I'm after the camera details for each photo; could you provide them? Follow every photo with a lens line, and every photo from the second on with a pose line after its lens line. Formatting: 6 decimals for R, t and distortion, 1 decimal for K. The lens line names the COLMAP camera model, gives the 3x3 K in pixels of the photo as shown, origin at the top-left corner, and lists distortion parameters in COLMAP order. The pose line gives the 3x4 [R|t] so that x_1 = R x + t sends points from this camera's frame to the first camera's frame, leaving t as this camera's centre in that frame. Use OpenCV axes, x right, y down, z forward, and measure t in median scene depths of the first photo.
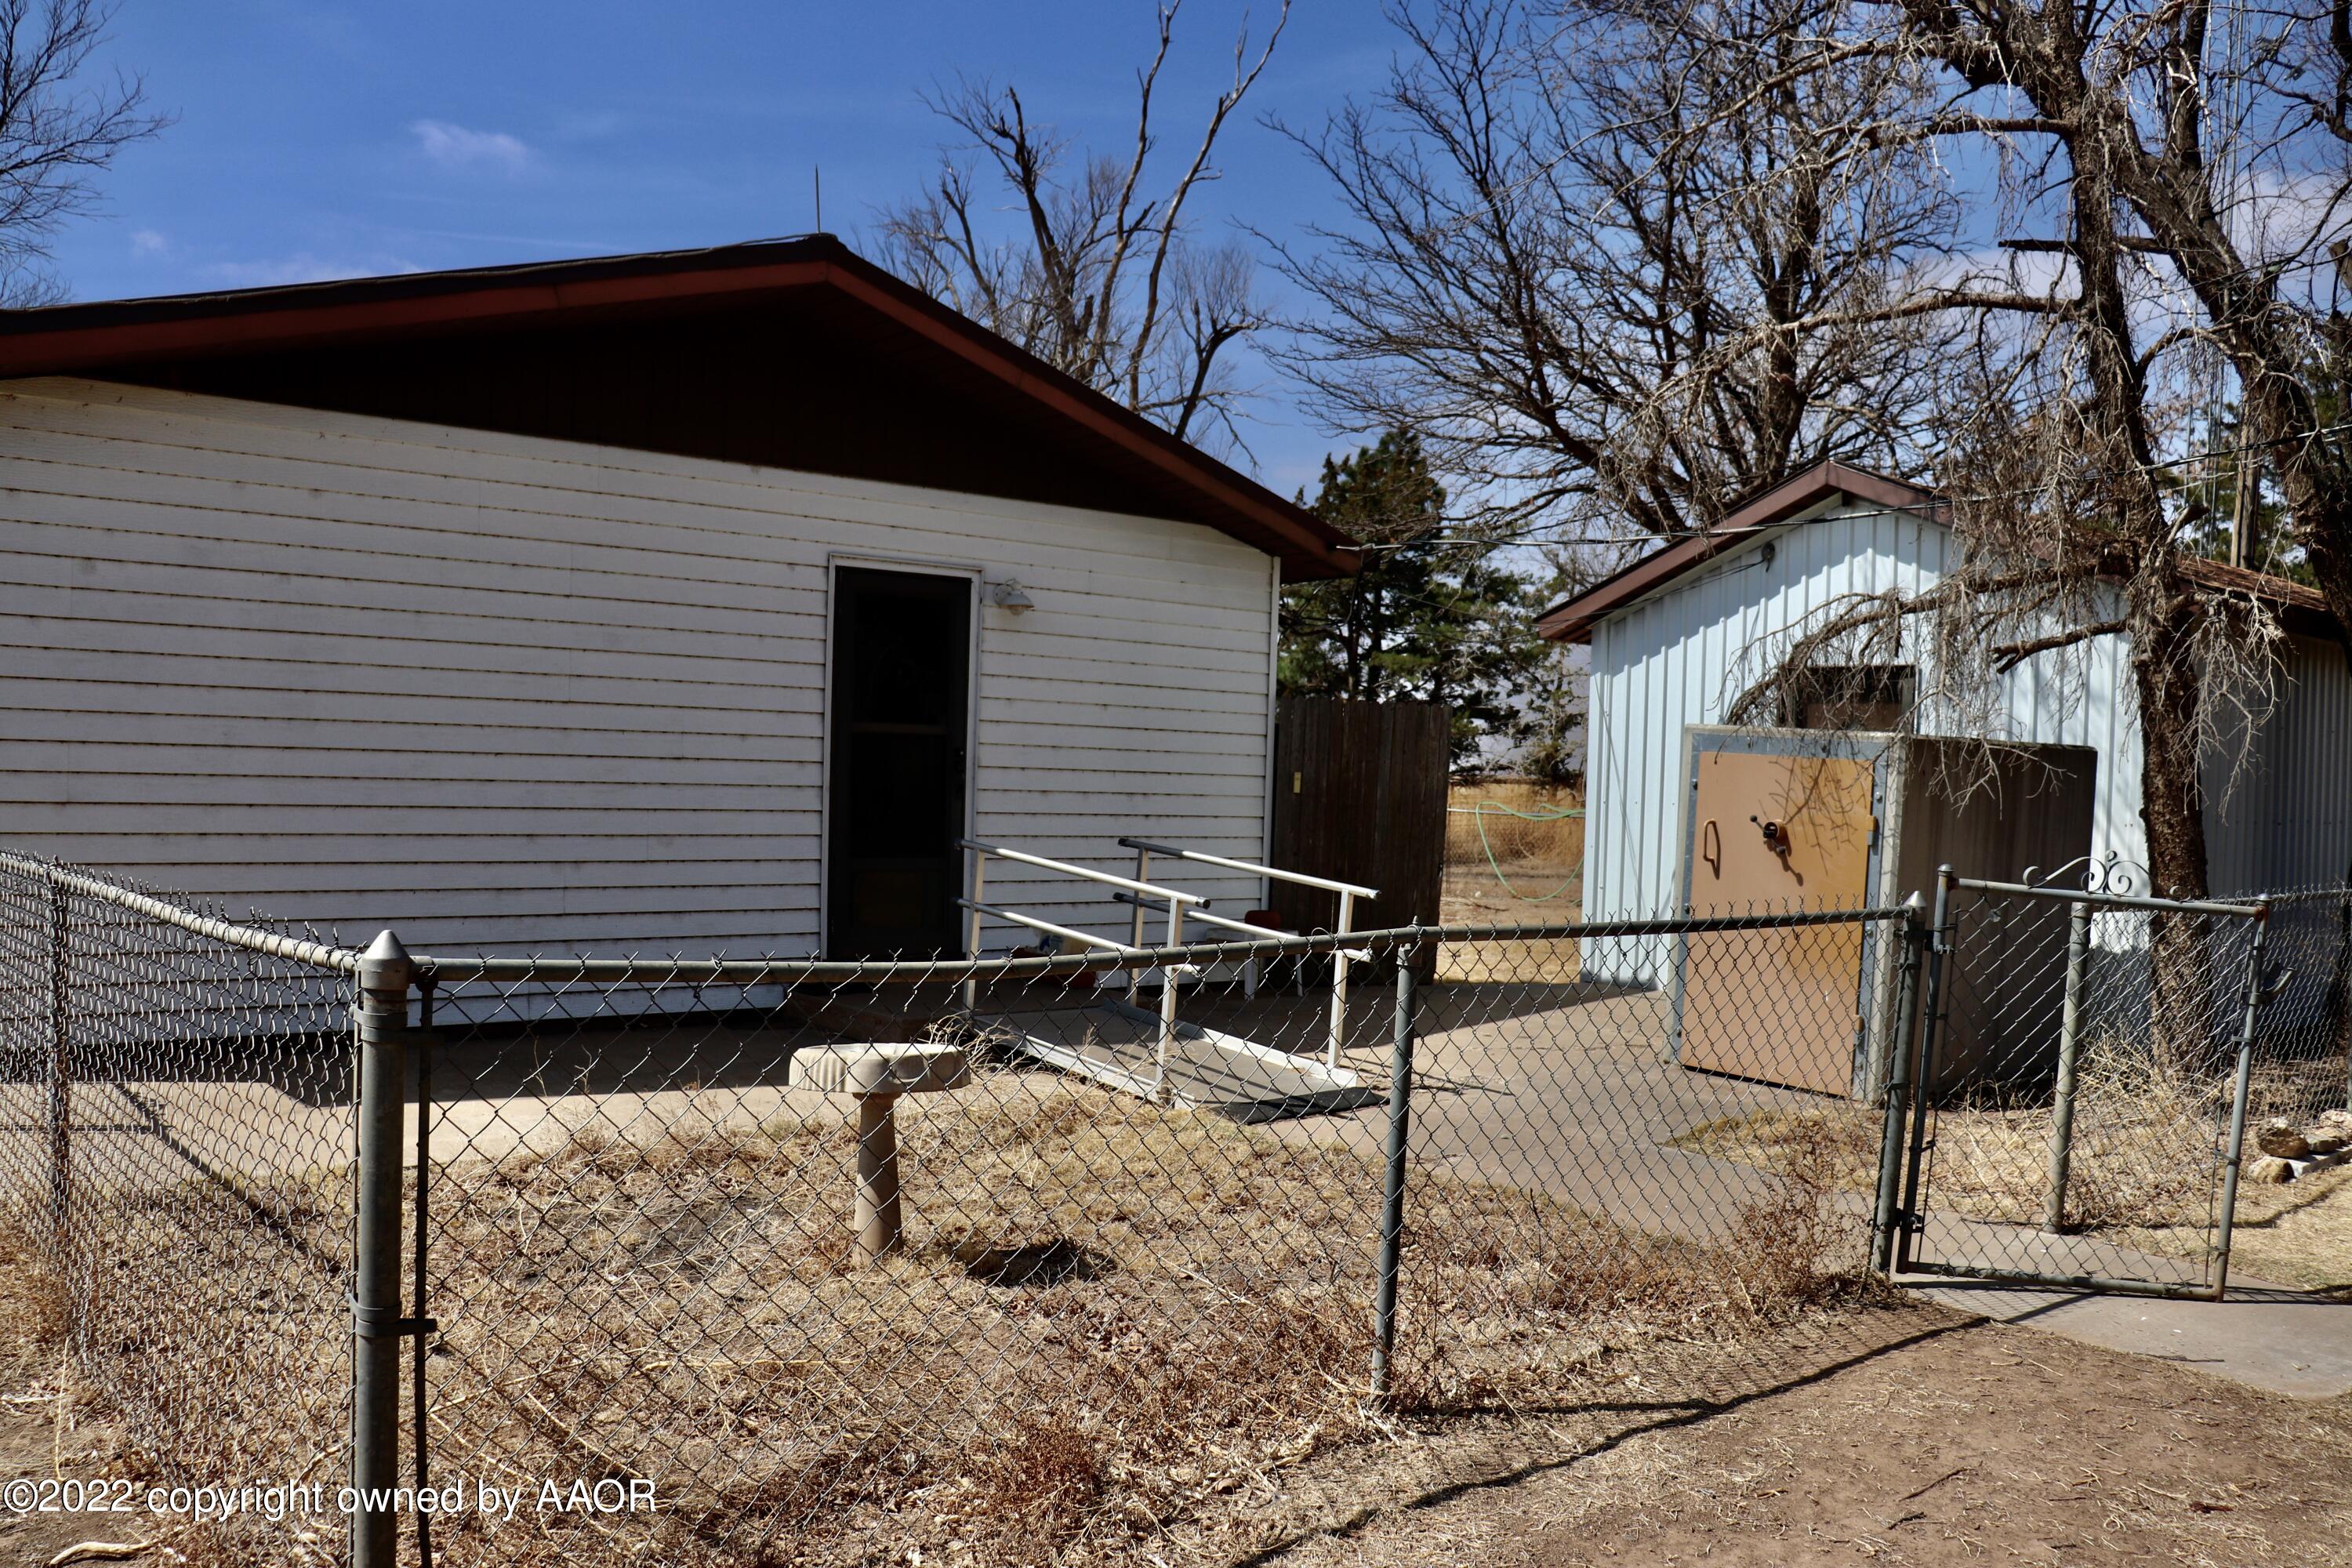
lens RADIAL K [[1960.7, 0, 1176.0], [0, 1960.7, 784.0], [0, 0, 1]] dist [-0.185771, 0.211696]
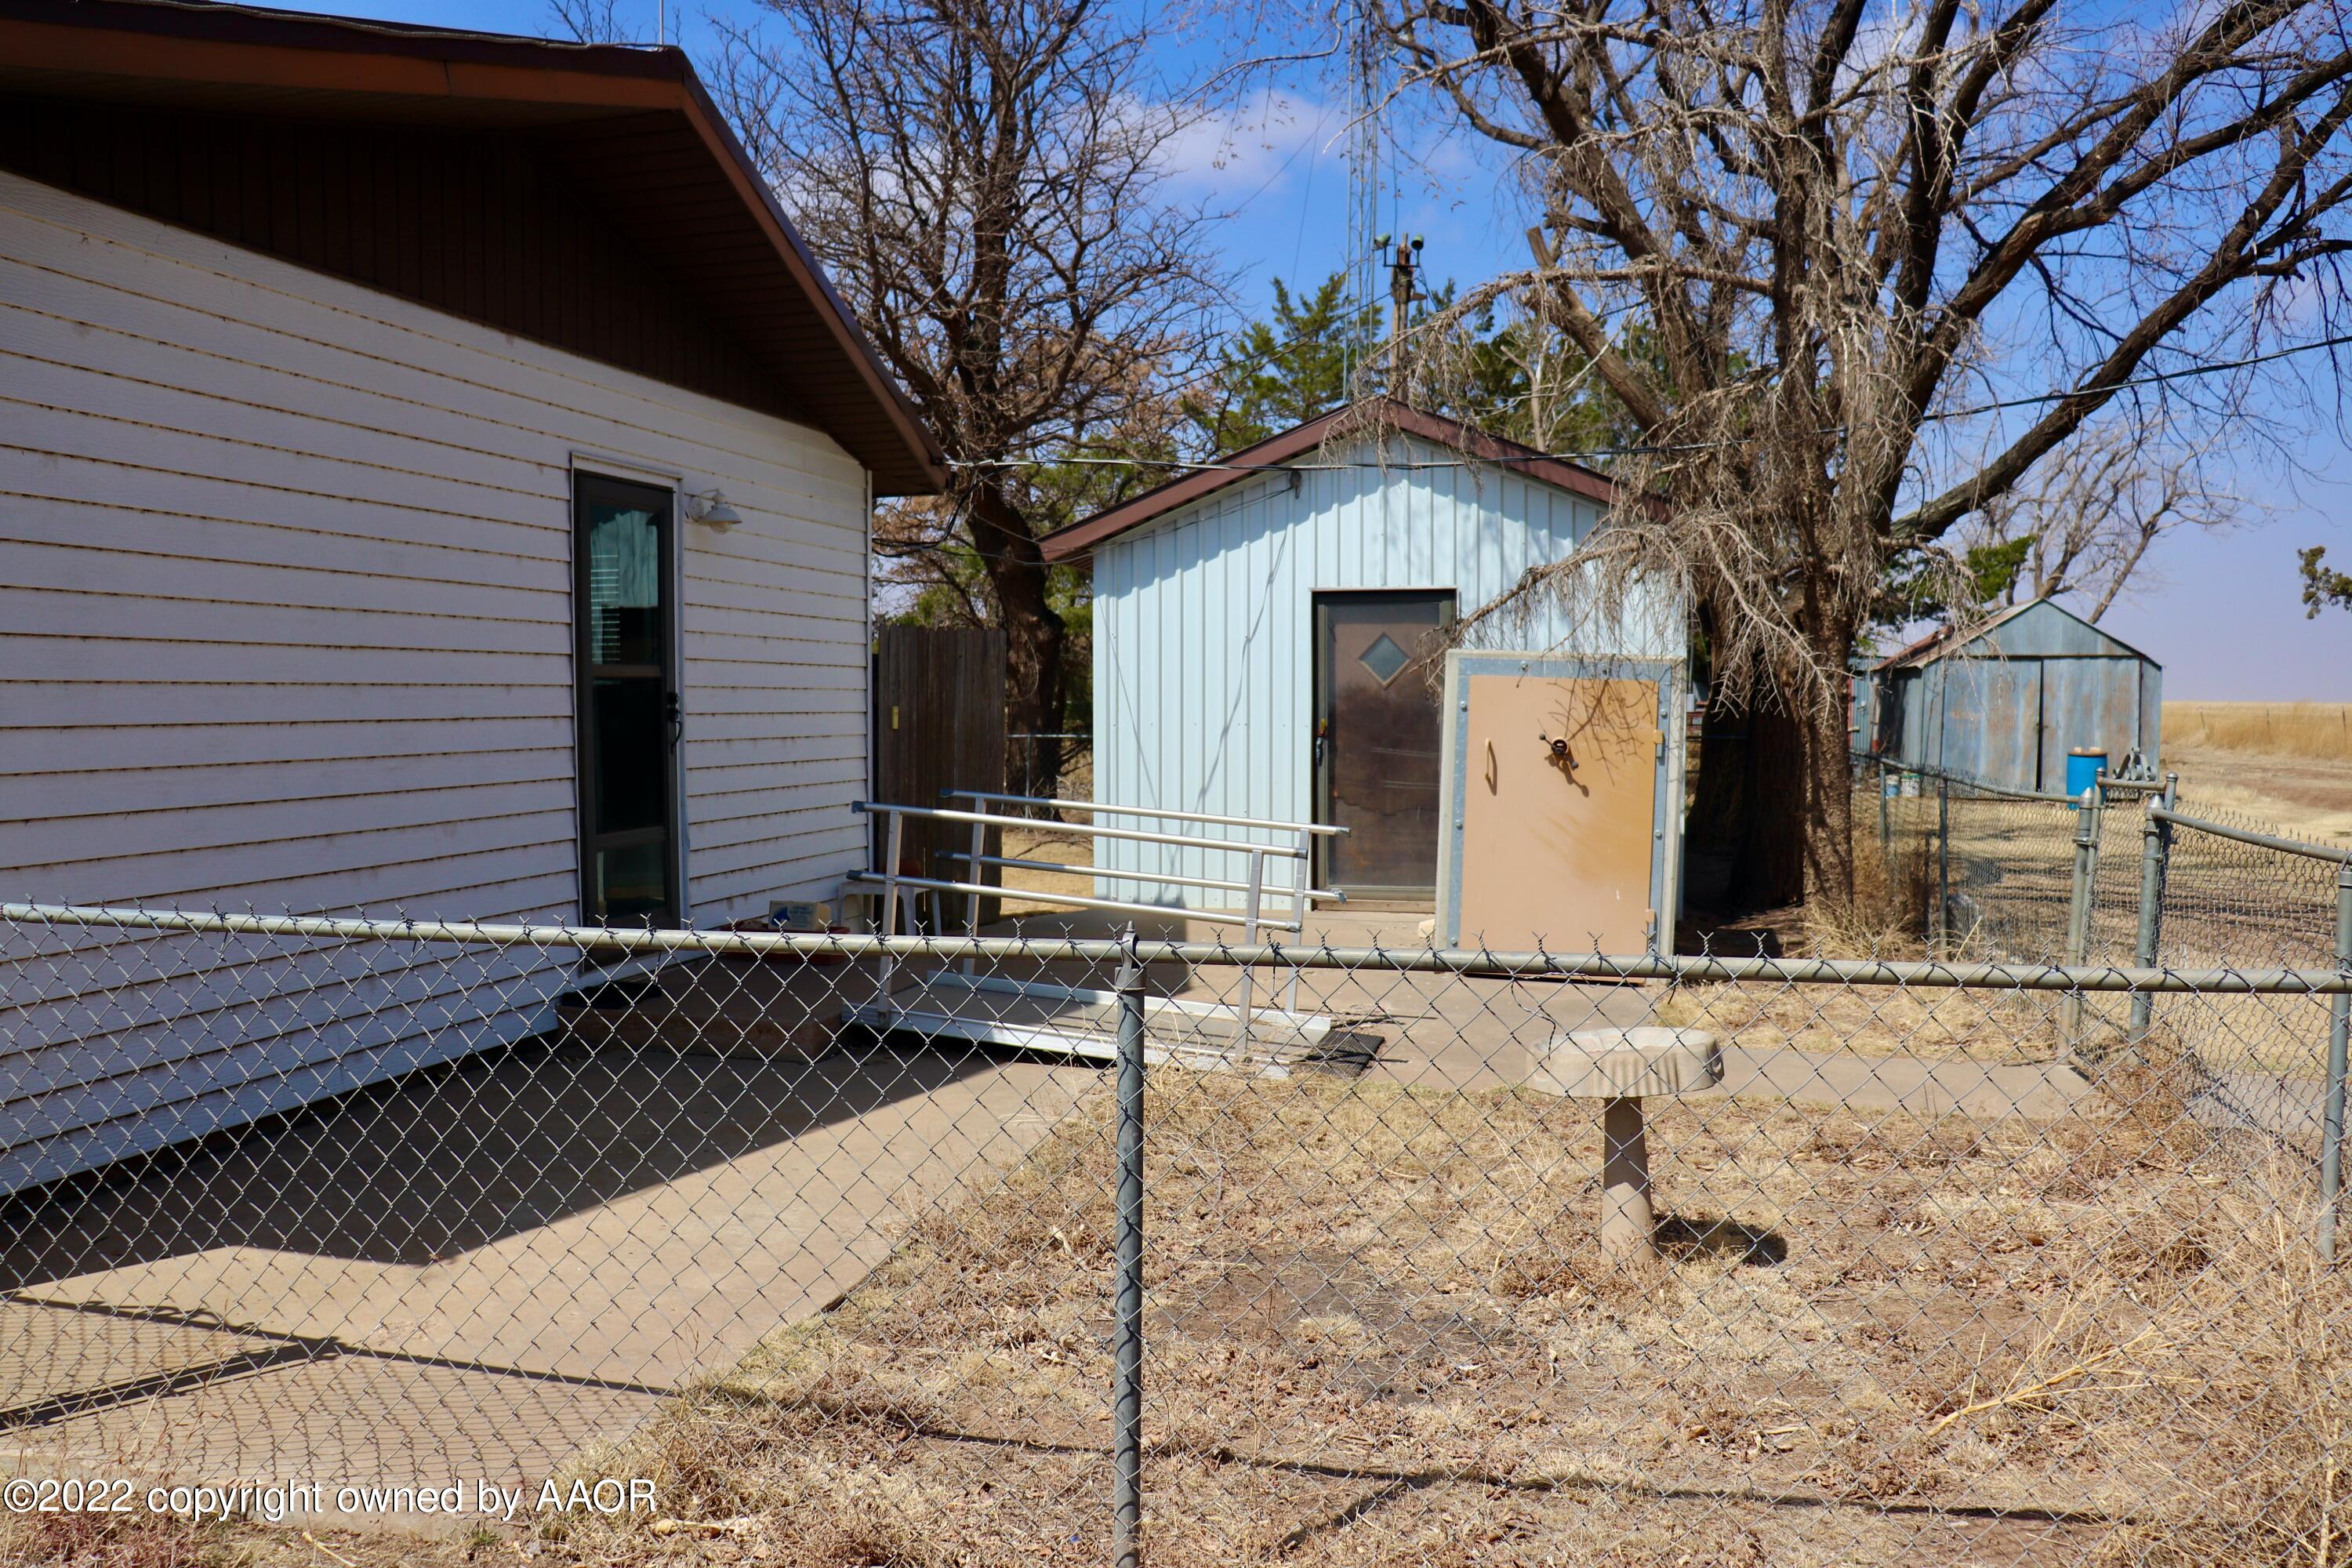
lens RADIAL K [[1960.7, 0, 1176.0], [0, 1960.7, 784.0], [0, 0, 1]] dist [-0.185771, 0.211696]
pose [[0.804762, -0.057214, 0.590834, -0.485261], [0.030308, 0.998006, 0.055361, -0.021226], [-0.592824, -0.026646, 0.804891, 0.238682]]
